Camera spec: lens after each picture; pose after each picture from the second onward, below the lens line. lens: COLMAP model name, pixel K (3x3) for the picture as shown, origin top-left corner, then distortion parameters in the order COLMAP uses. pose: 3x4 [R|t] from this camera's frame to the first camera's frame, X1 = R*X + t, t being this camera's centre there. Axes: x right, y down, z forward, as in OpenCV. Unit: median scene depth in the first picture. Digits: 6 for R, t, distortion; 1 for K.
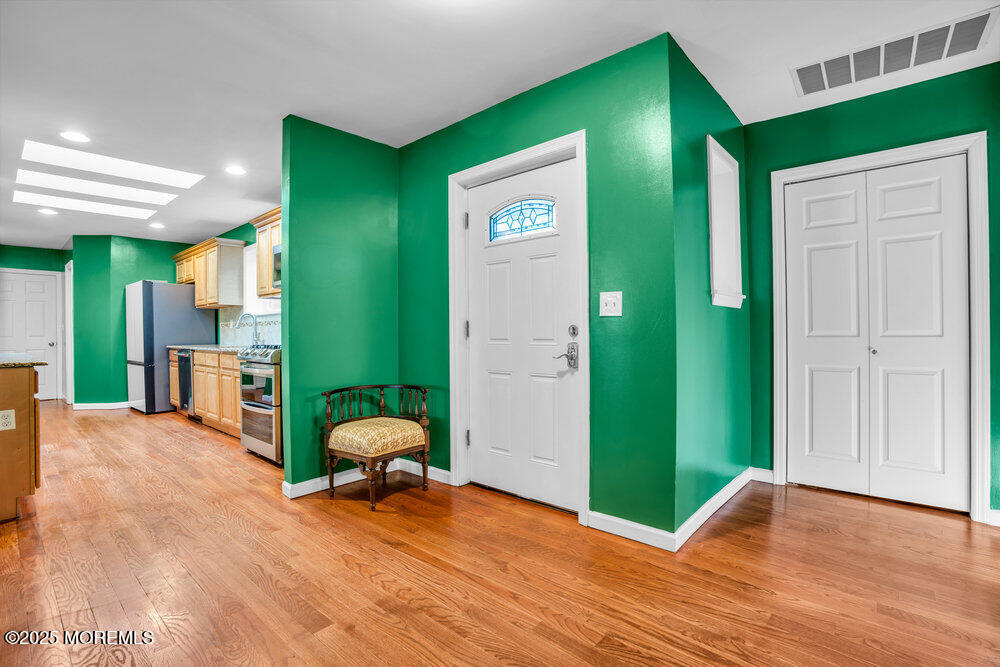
lens RADIAL K [[462.2, 0, 509.4], [0, 462.2, 330.7], [0, 0, 1]] dist [-0.062898, 0.022875]
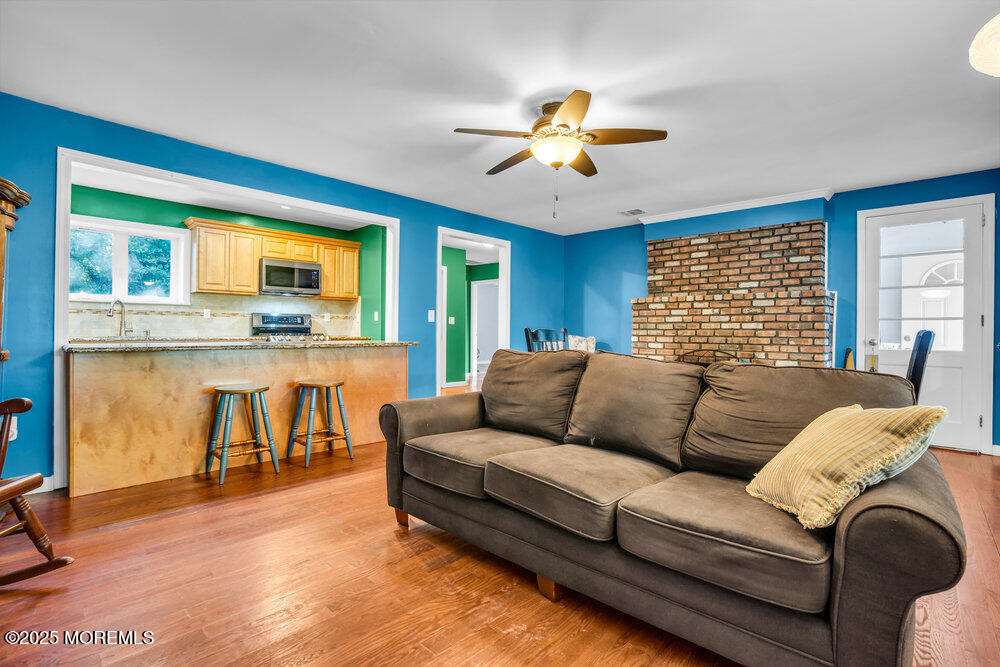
lens RADIAL K [[464.0, 0, 506.7], [0, 464.0, 329.6], [0, 0, 1]] dist [-0.048006, 0.007700]
pose [[0.036543, 0.015330, 0.999215, -1.280115], [-0.011941, 0.999818, -0.014902, 0.021489], [-0.999261, -0.011388, 0.036719, 0.180455]]
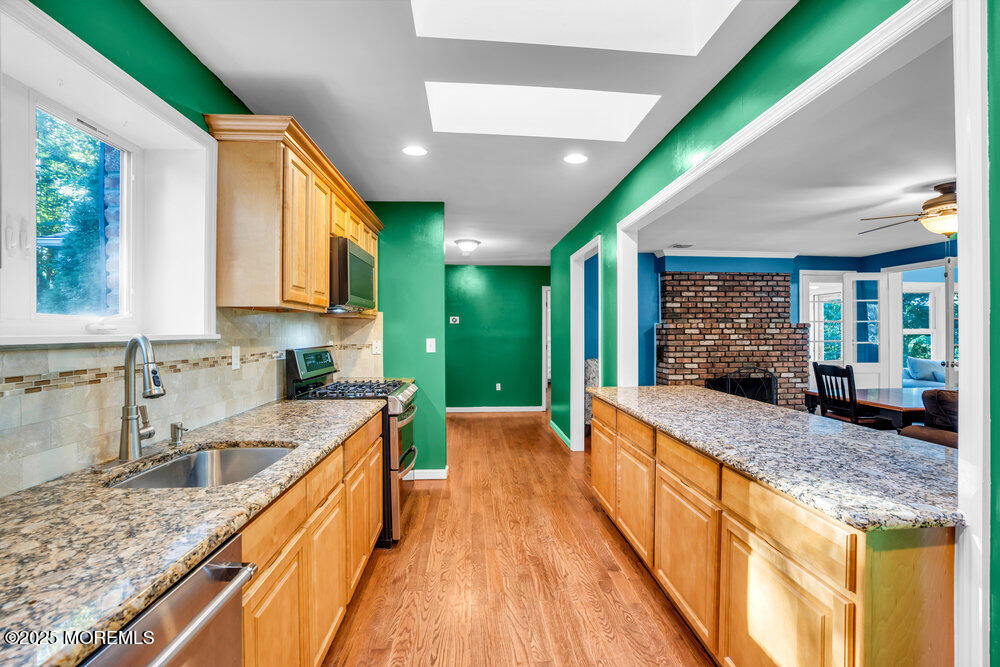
lens RADIAL K [[462.2, 0, 507.8], [0, 462.2, 332.7], [0, 0, 1]] dist [-0.062898, 0.022875]
pose [[-0.708076, 0.013796, 0.706001, -0.803917], [0.010211, 0.999905, -0.009299, -0.031946], [-0.706062, 0.000625, -0.708150, 0.921684]]
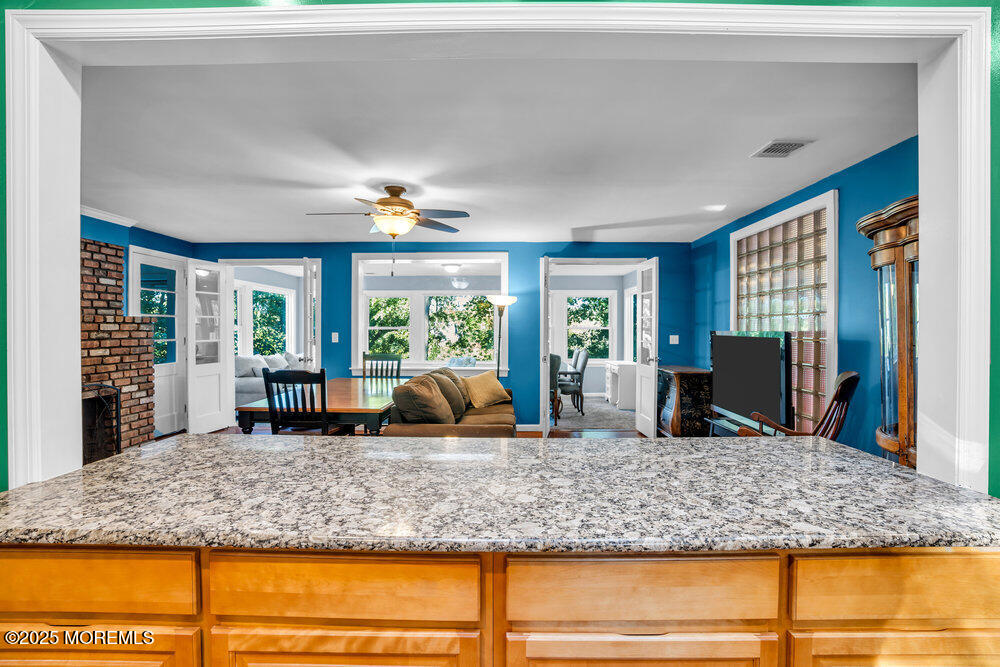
lens RADIAL K [[462.2, 0, 510.3], [0, 462.2, 333.3], [0, 0, 1]] dist [-0.062898, 0.022875]
pose [[-0.762499, 0.017059, -0.646764, -0.533328], [0.008168, 0.999826, 0.016741, -0.035932], [0.646937, 0.007482, -0.762506, 0.700838]]
